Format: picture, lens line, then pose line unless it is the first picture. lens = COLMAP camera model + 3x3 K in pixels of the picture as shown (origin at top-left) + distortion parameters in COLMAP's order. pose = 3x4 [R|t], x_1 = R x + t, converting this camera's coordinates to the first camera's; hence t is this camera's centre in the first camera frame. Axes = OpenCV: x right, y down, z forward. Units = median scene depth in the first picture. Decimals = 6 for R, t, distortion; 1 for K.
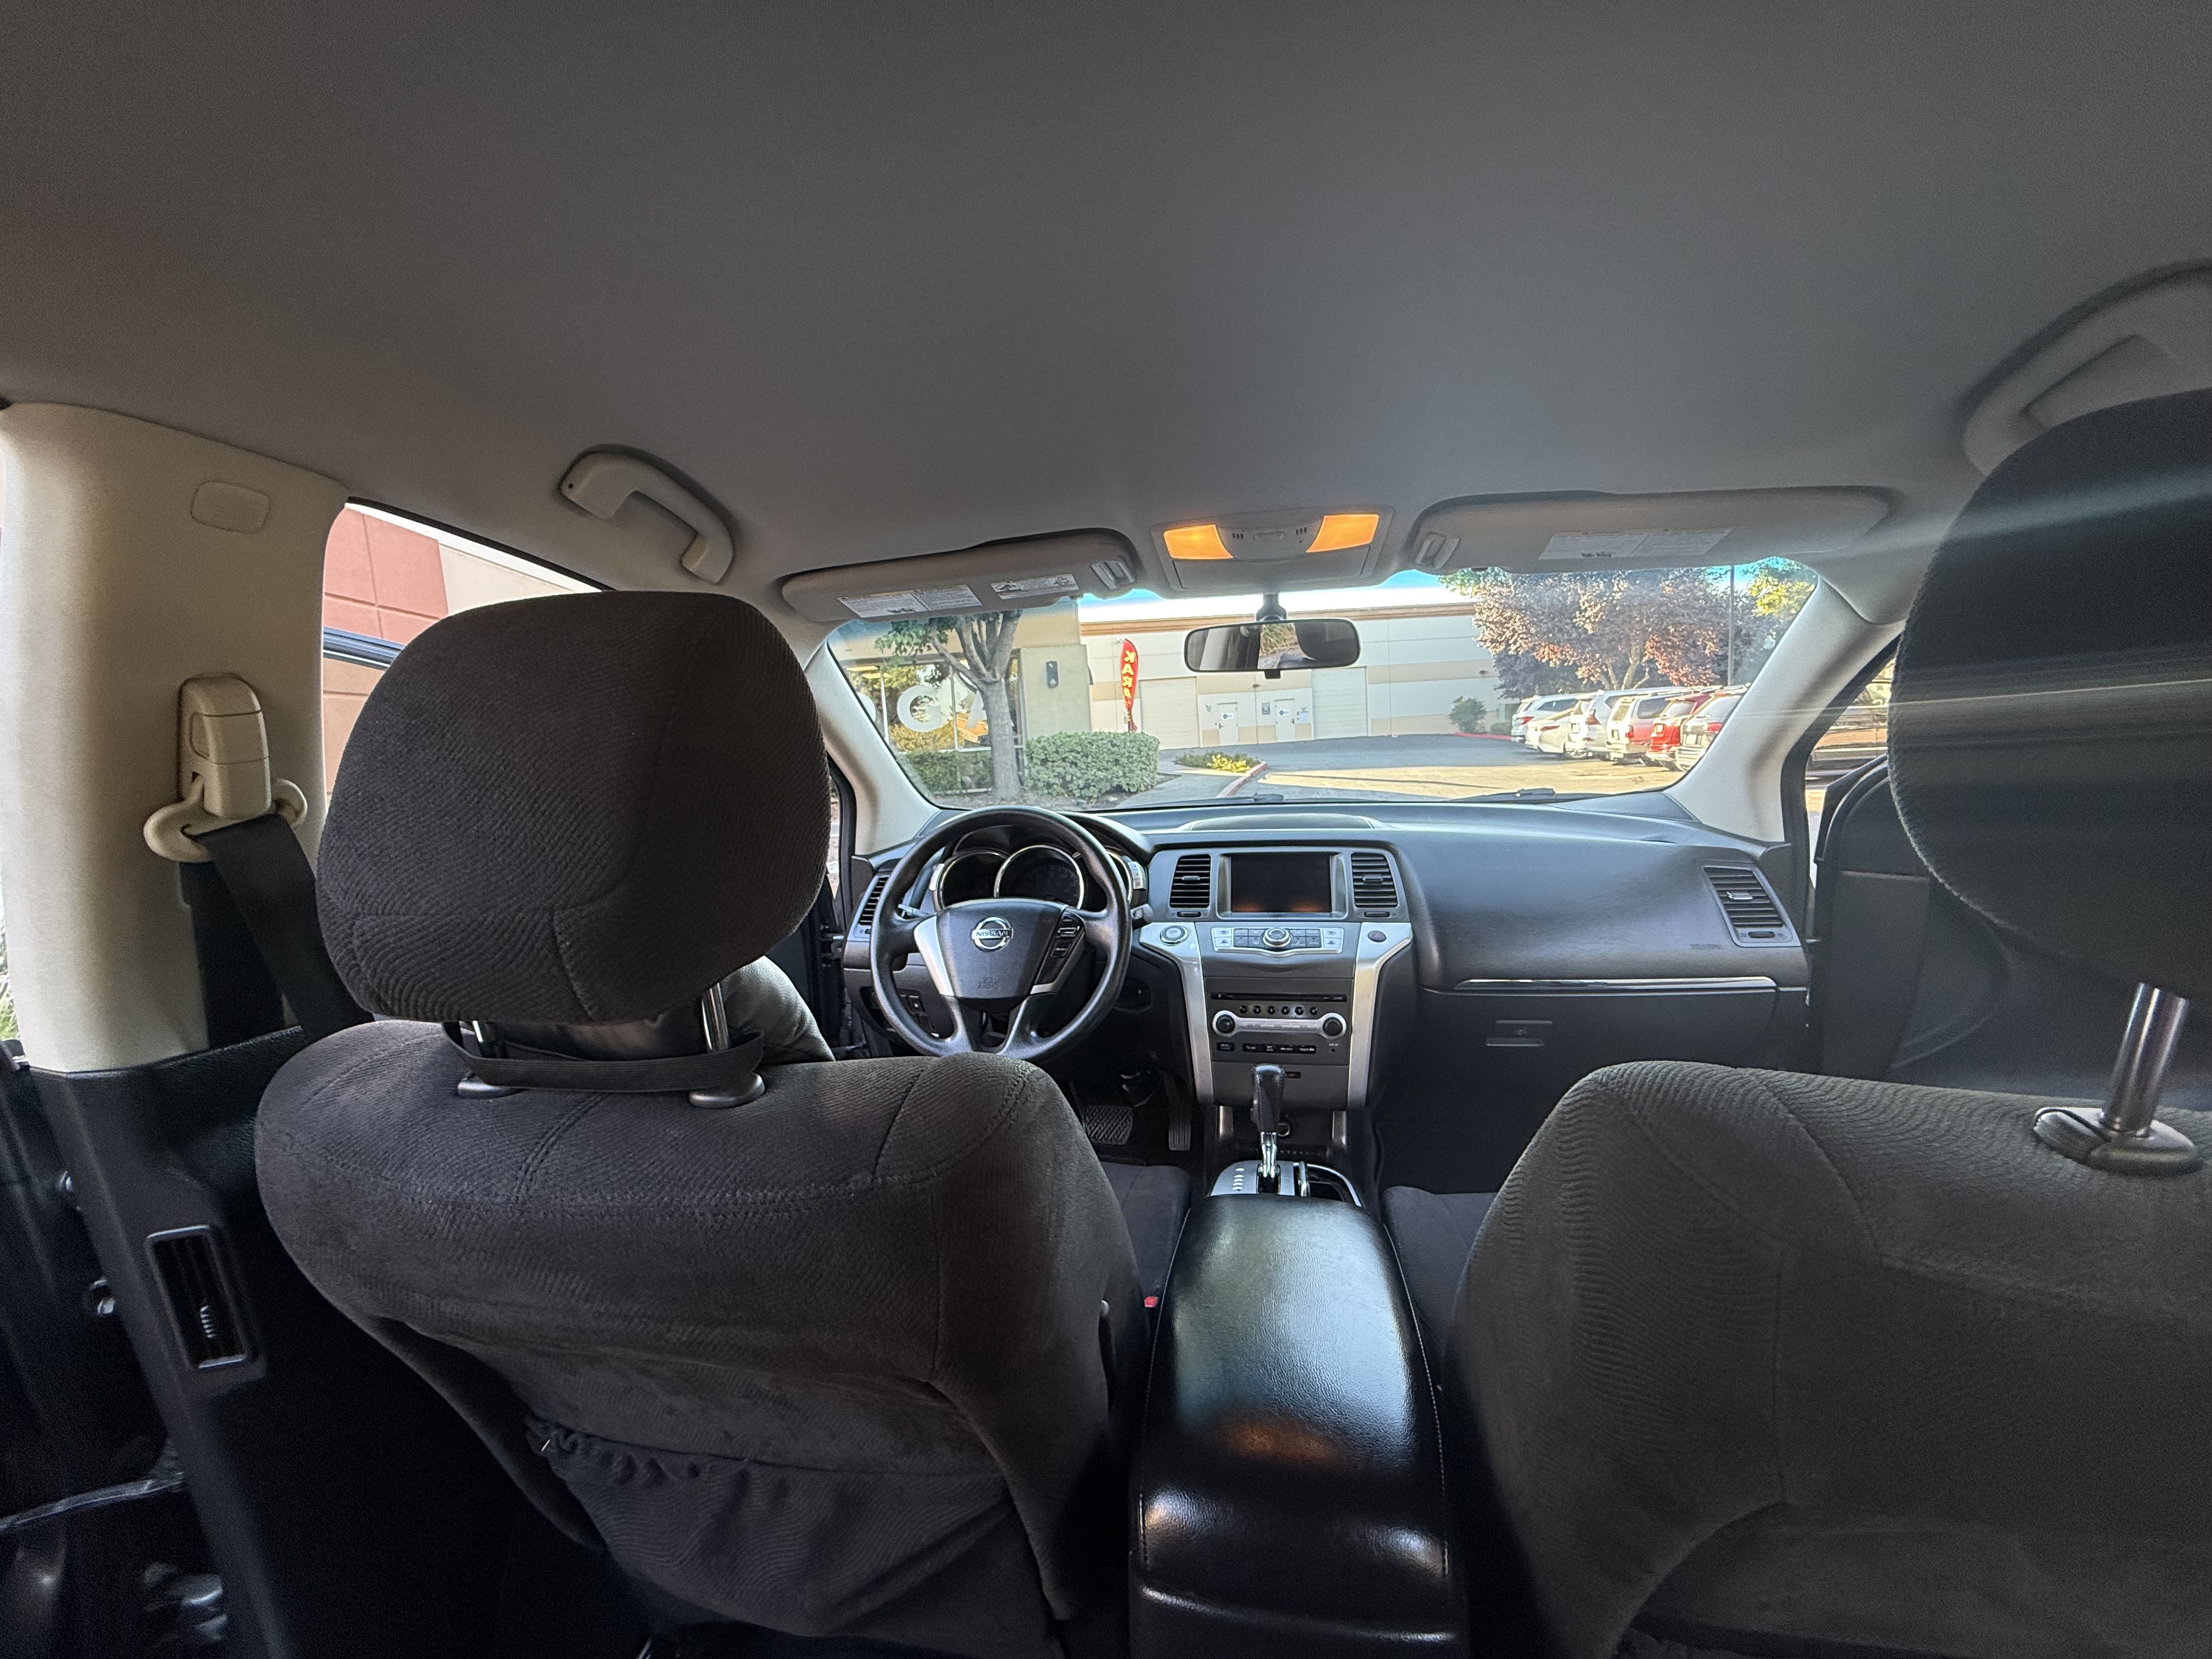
lens RADIAL K [[882.4, 0, 1106.6], [0, 882.4, 834.7], [0, 0, 1]] dist [-0.000927, 0.000081]
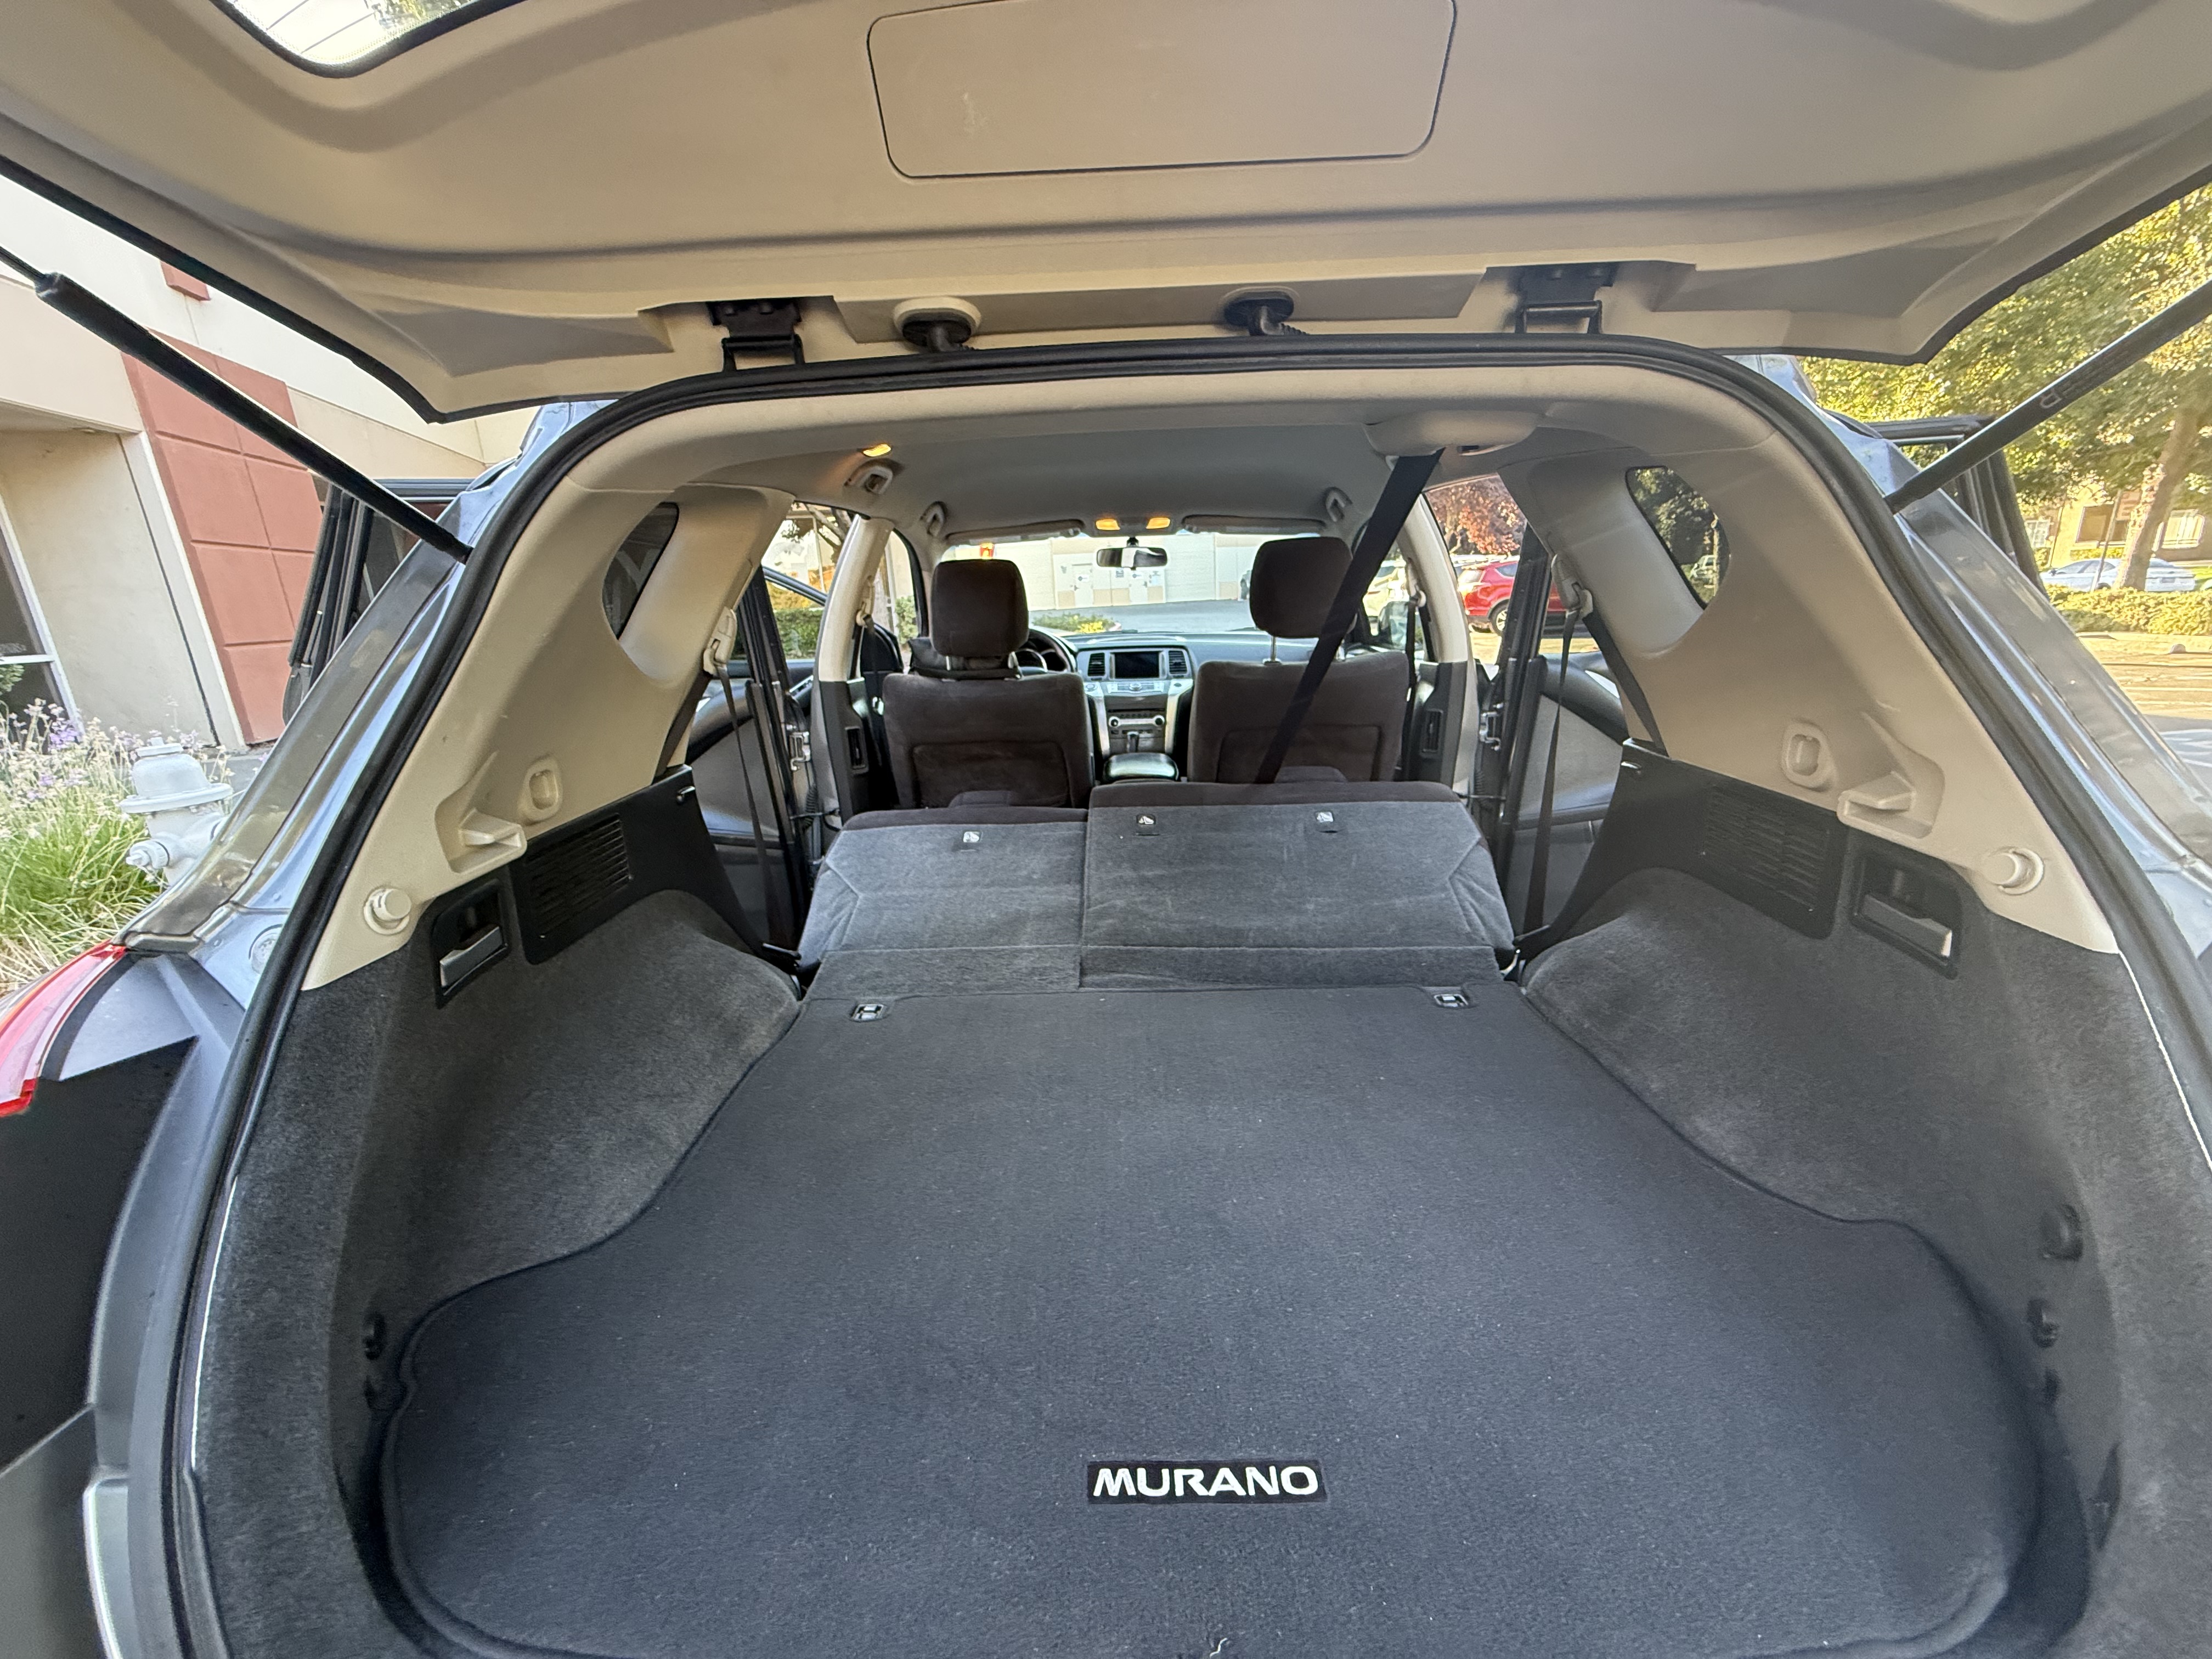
lens RADIAL K [[891.4, 0, 1101.6], [0, 891.4, 829.1], [0, 0, 1]] dist [0.001202, 0.000006]
pose [[0.987062, -0.032786, 0.156951, -0.270569], [0.010184, 0.989714, 0.142695, 0.152000], [-0.160015, -0.139251, 0.977243, -1.303429]]
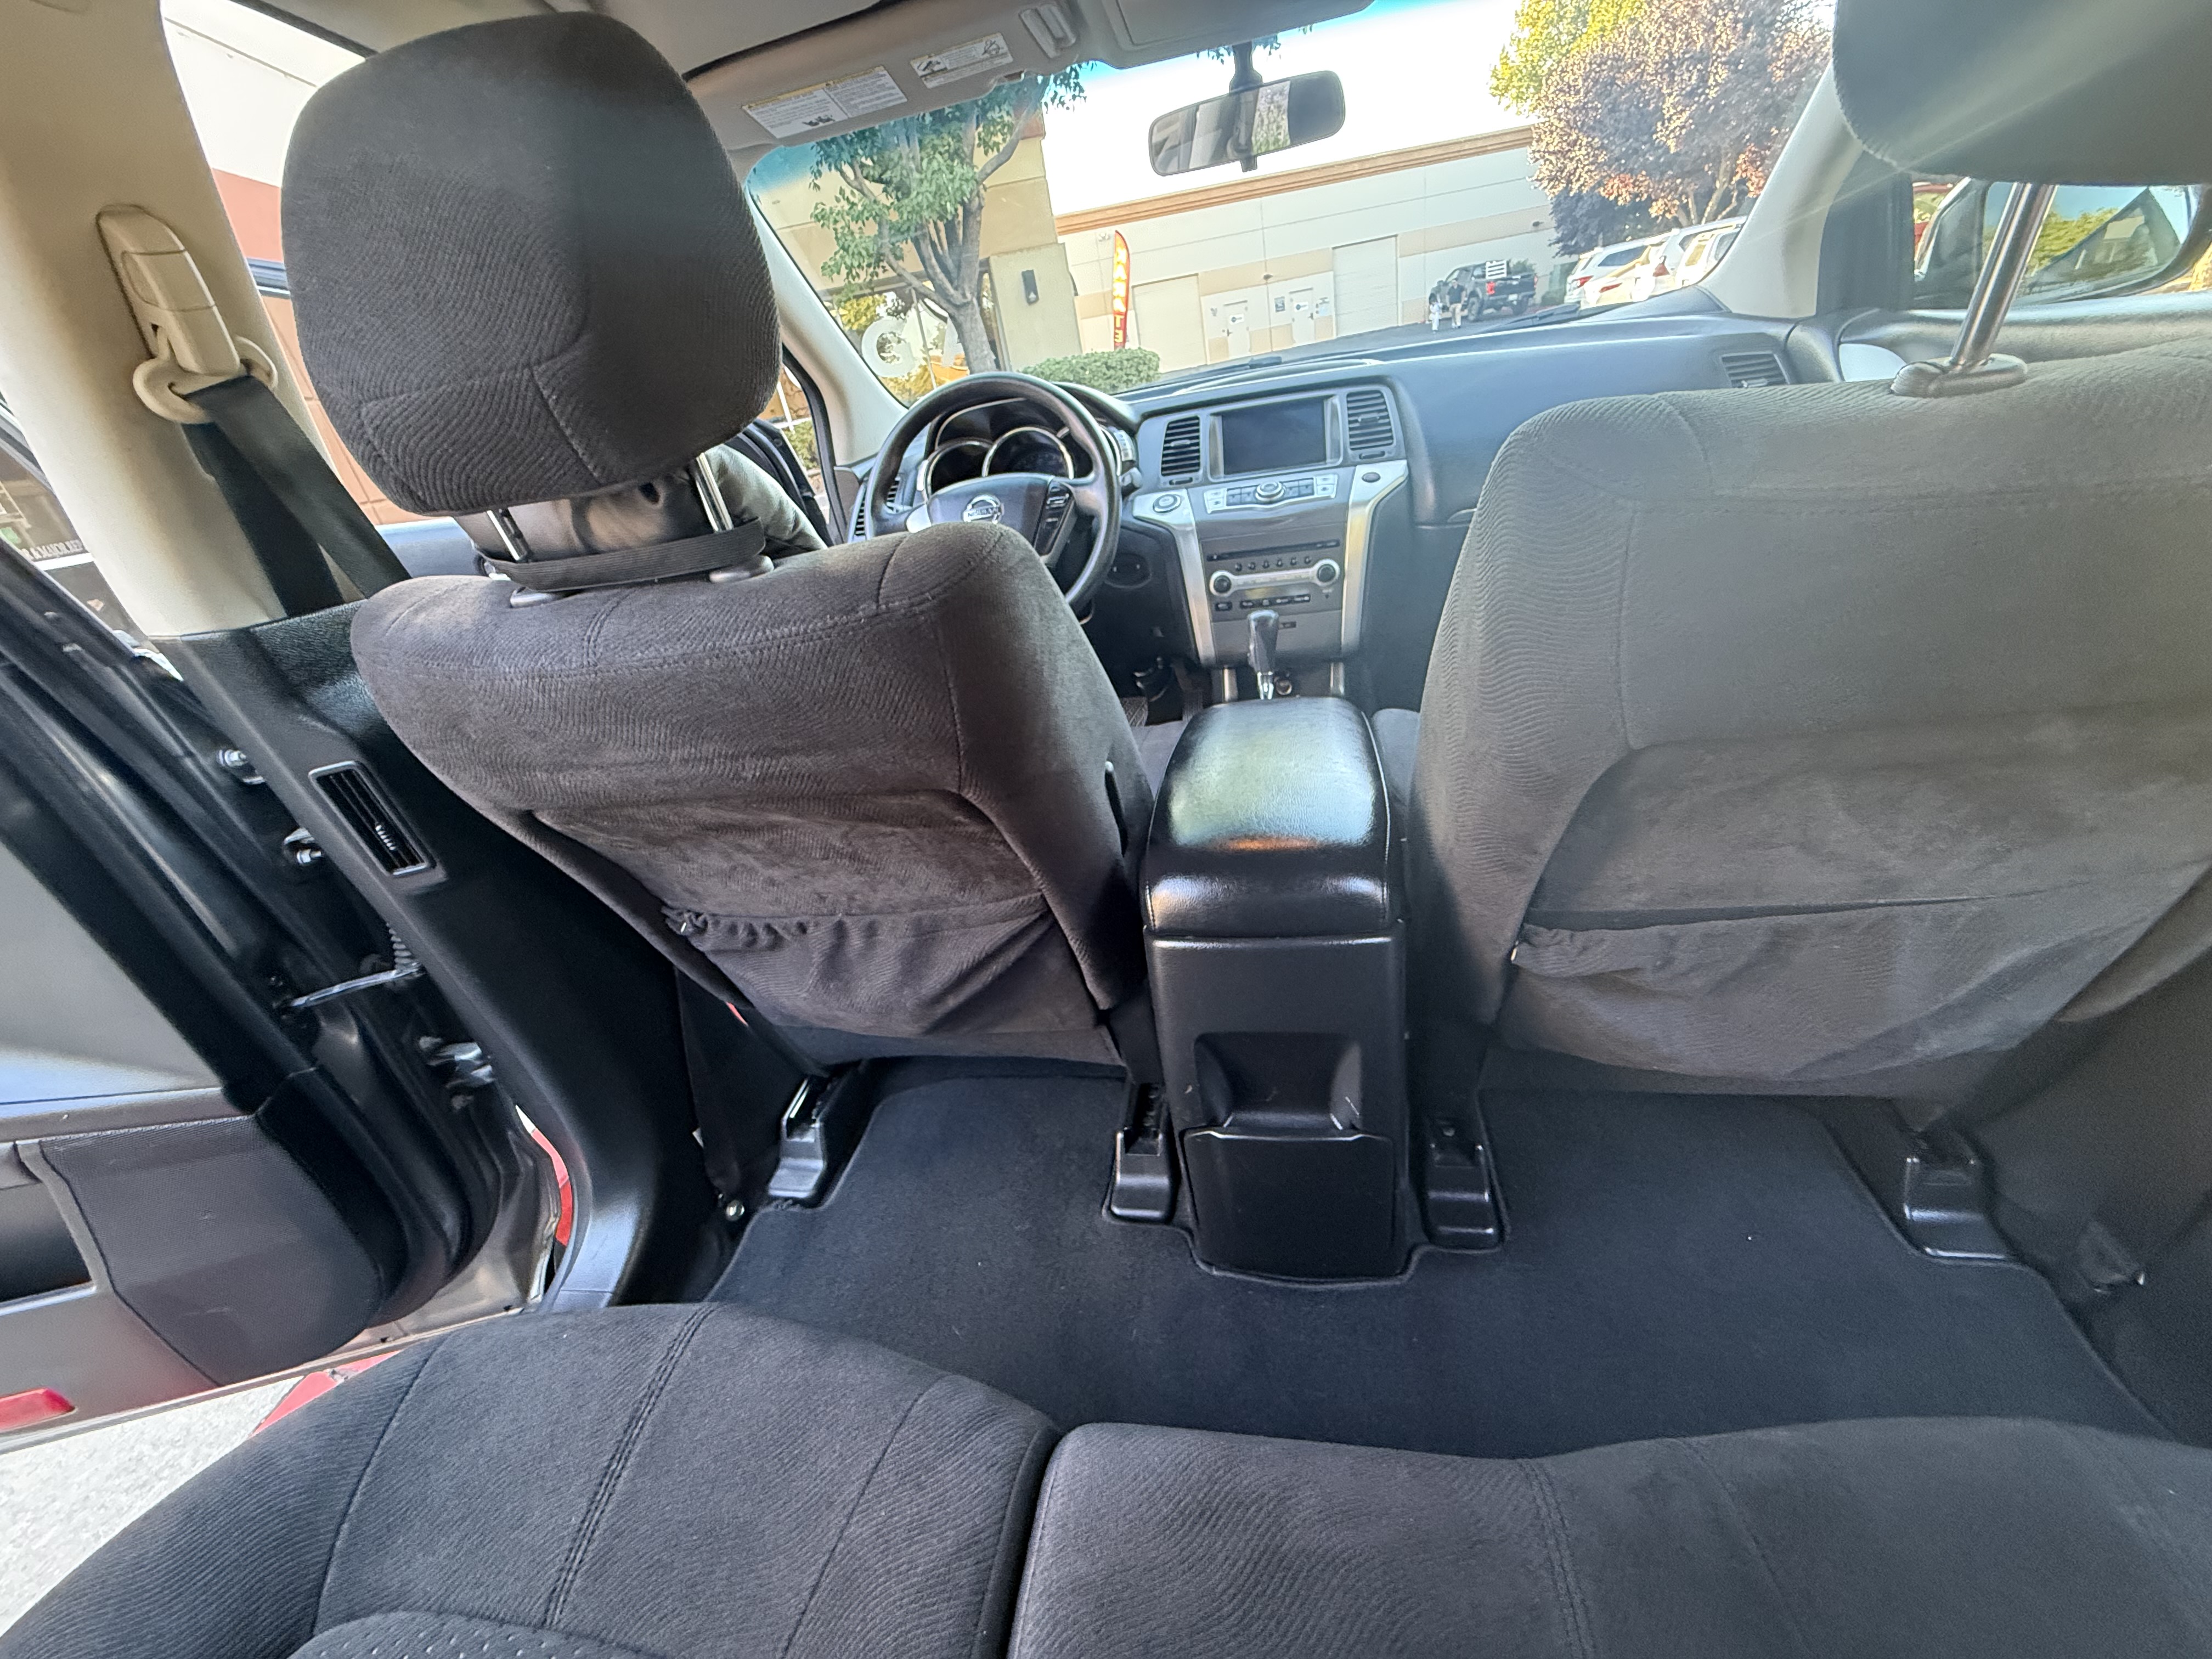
lens RADIAL K [[882.4, 0, 1106.6], [0, 882.4, 834.7], [0, 0, 1]] dist [-0.000927, 0.000081]
pose [[0.994076, -0.097813, -0.047384, 0.020260], [0.108382, 0.924717, 0.364900, 0.091249], [0.008124, -0.367874, 0.929840, -0.062932]]
